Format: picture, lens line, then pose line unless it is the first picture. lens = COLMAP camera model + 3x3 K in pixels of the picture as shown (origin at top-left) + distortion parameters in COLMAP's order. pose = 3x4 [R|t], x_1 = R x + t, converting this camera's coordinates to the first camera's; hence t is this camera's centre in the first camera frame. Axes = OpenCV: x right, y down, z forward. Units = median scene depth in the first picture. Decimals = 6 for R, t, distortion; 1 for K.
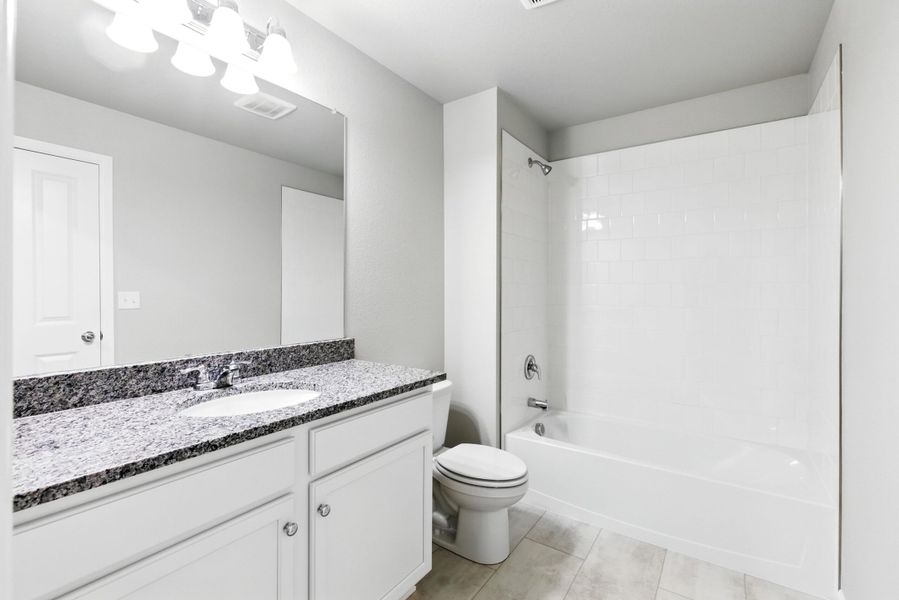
lens RADIAL K [[404.5, 0, 457.4], [0, 404.5, 293.0], [0, 0, 1]] dist [0.000112, 0.001664]
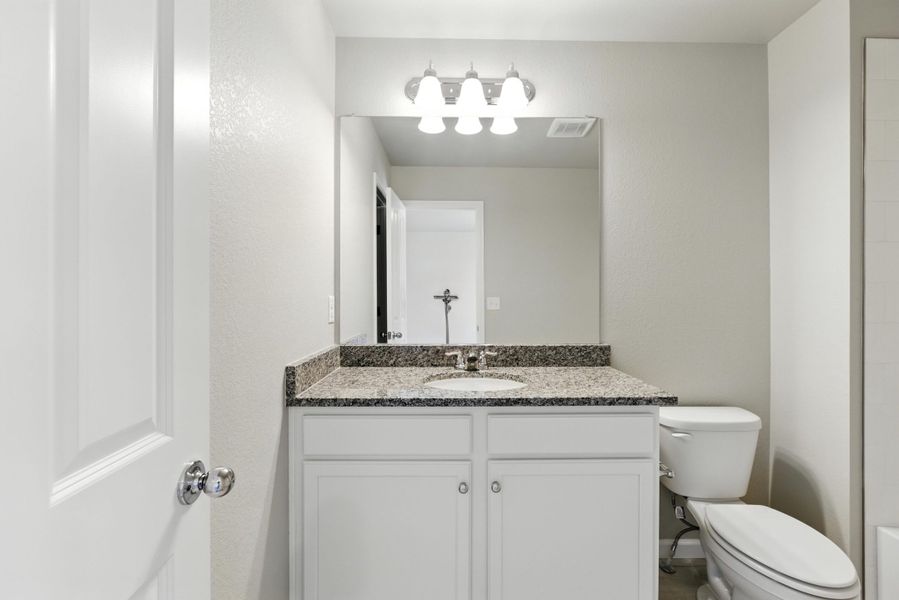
lens RADIAL K [[404.5, 0, 456.0], [0, 404.5, 298.2], [0, 0, 1]] dist [0.000112, 0.001664]
pose [[0.579010, -0.000252, -0.815320, 0.416334], [-0.002159, 0.999996, -0.001842, 0.003132], [0.815318, 0.002826, 0.579007, 0.188718]]
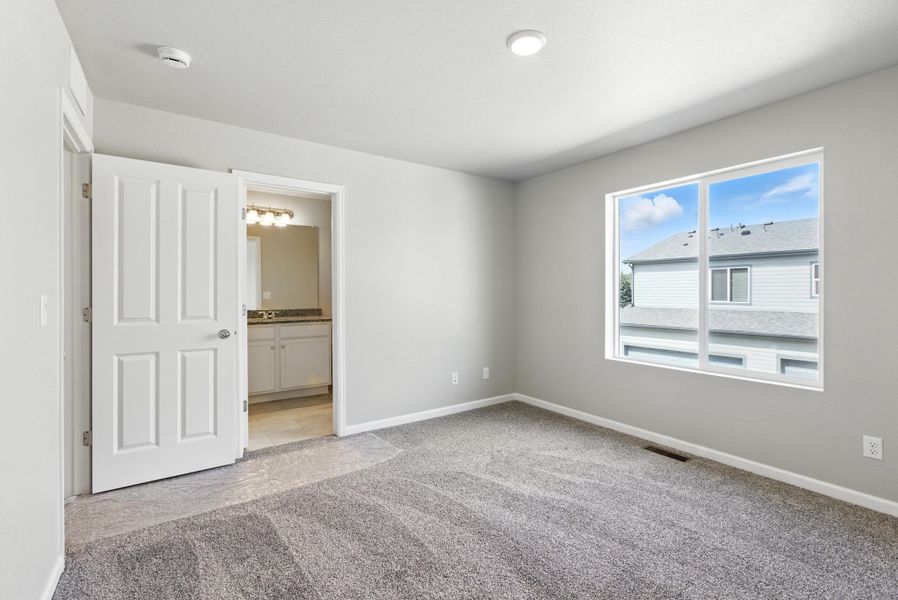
lens RADIAL K [[404.0, 0, 448.4], [0, 404.0, 295.9], [0, 0, 1]] dist [0.000112, 0.001664]
pose [[0.930298, -0.000637, -0.366803, 2.012315], [0.001288, 0.999998, 0.001531, 0.030606], [0.366801, -0.001897, 0.930297, -1.591022]]
